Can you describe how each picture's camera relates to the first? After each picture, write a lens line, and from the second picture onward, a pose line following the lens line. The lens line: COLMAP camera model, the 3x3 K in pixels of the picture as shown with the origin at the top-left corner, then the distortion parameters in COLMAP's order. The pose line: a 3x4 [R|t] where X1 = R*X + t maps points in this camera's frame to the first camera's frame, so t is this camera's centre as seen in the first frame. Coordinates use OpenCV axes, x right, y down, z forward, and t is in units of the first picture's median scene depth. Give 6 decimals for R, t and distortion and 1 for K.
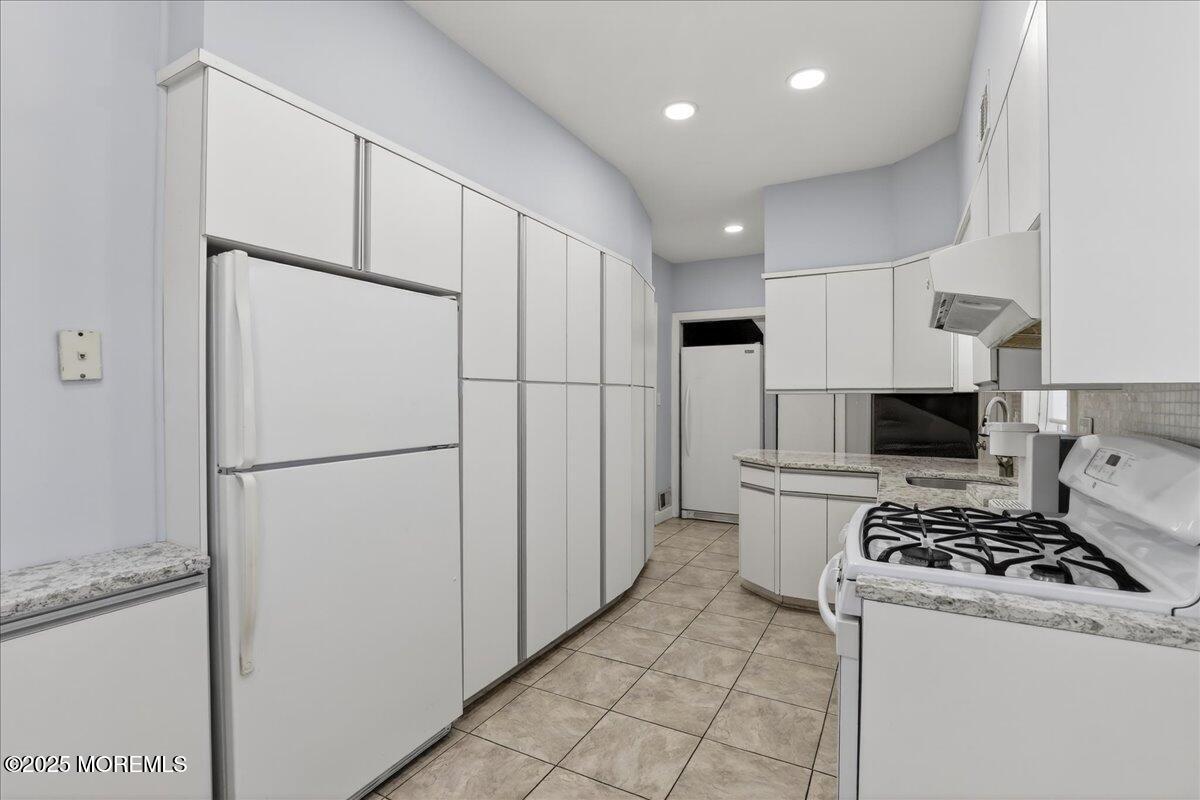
lens RADIAL K [[567.3, 0, 587.7], [0, 567.3, 398.2], [0, 0, 1]] dist [-0.031322, -0.002281]
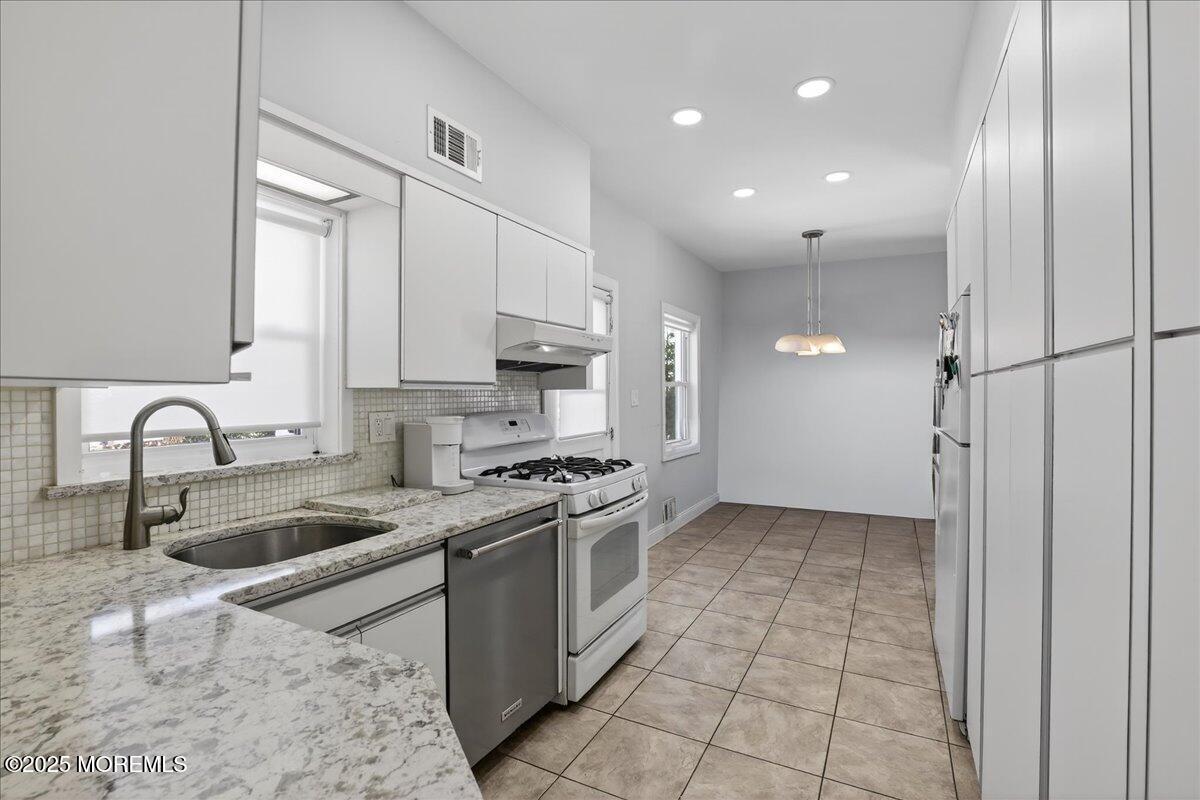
lens RADIAL K [[567.3, 0, 592.9], [0, 567.3, 395.0], [0, 0, 1]] dist [-0.031322, -0.002281]
pose [[-0.999846, -0.000256, -0.017573, 0.294276], [-0.000388, 0.999972, 0.007537, -0.005194], [0.017571, 0.007543, -0.999817, 1.366100]]
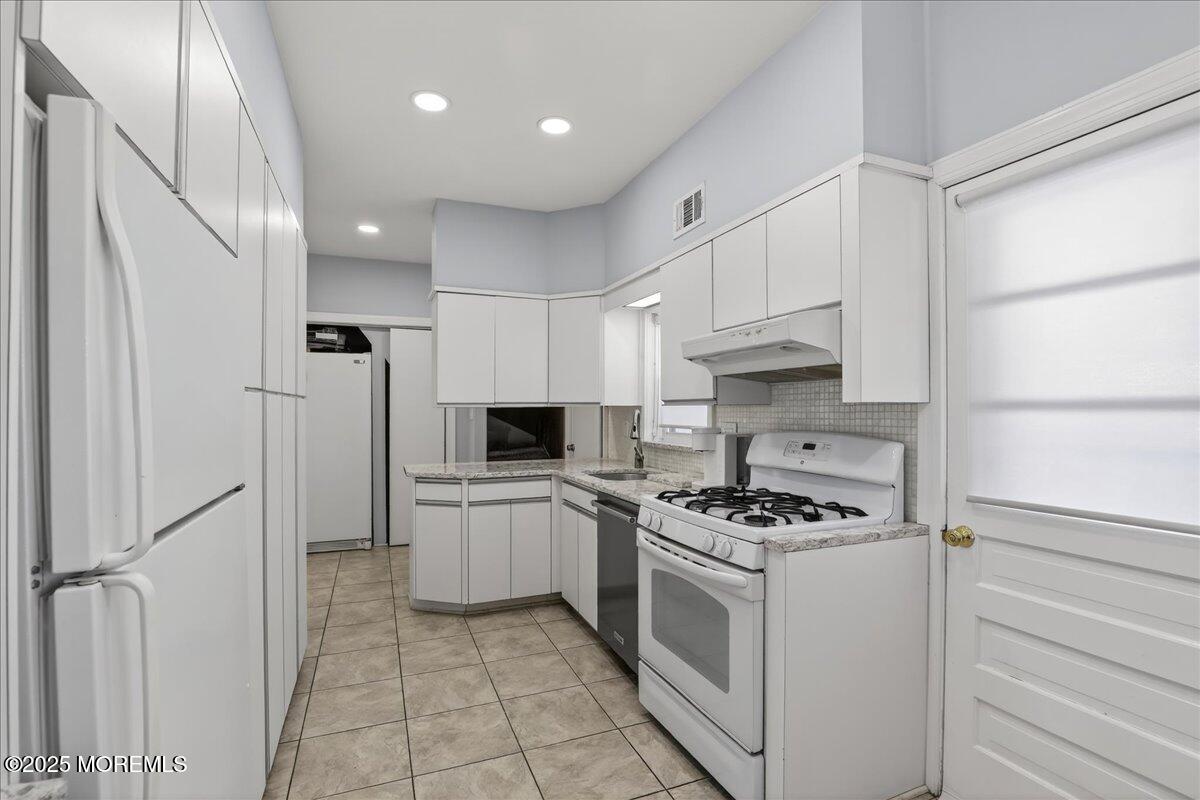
lens RADIAL K [[567.3, 0, 616.6], [0, 567.3, 407.4], [0, 0, 1]] dist [-0.031322, -0.002281]
pose [[0.613487, -0.003887, 0.789695, -0.333476], [0.009682, 0.999950, -0.002600, -0.003005], [-0.789646, 0.009242, 0.613494, 0.171949]]
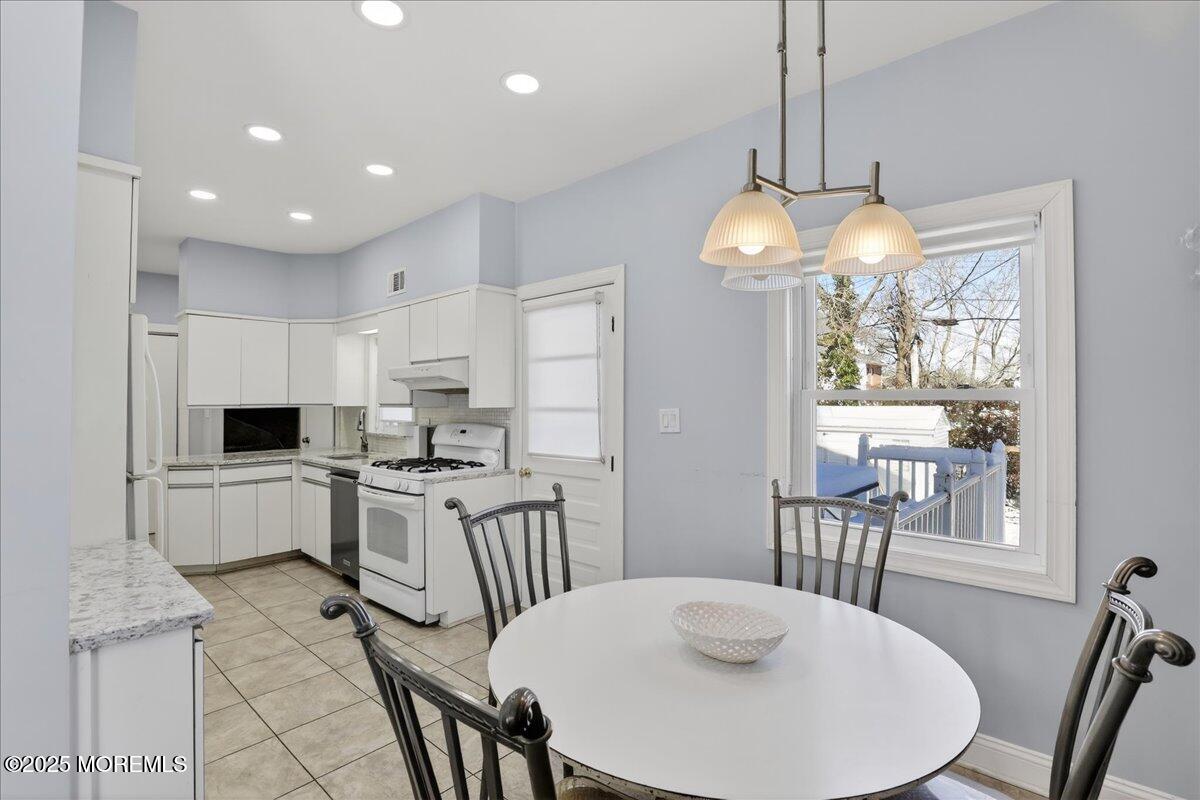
lens RADIAL K [[567.3, 0, 617.2], [0, 567.3, 389.0], [0, 0, 1]] dist [-0.031322, -0.002281]
pose [[0.222131, 0.011078, 0.974954, -0.791839], [0.014499, 0.999787, -0.014664, -0.025332], [-0.974909, 0.017393, 0.221923, -0.211271]]
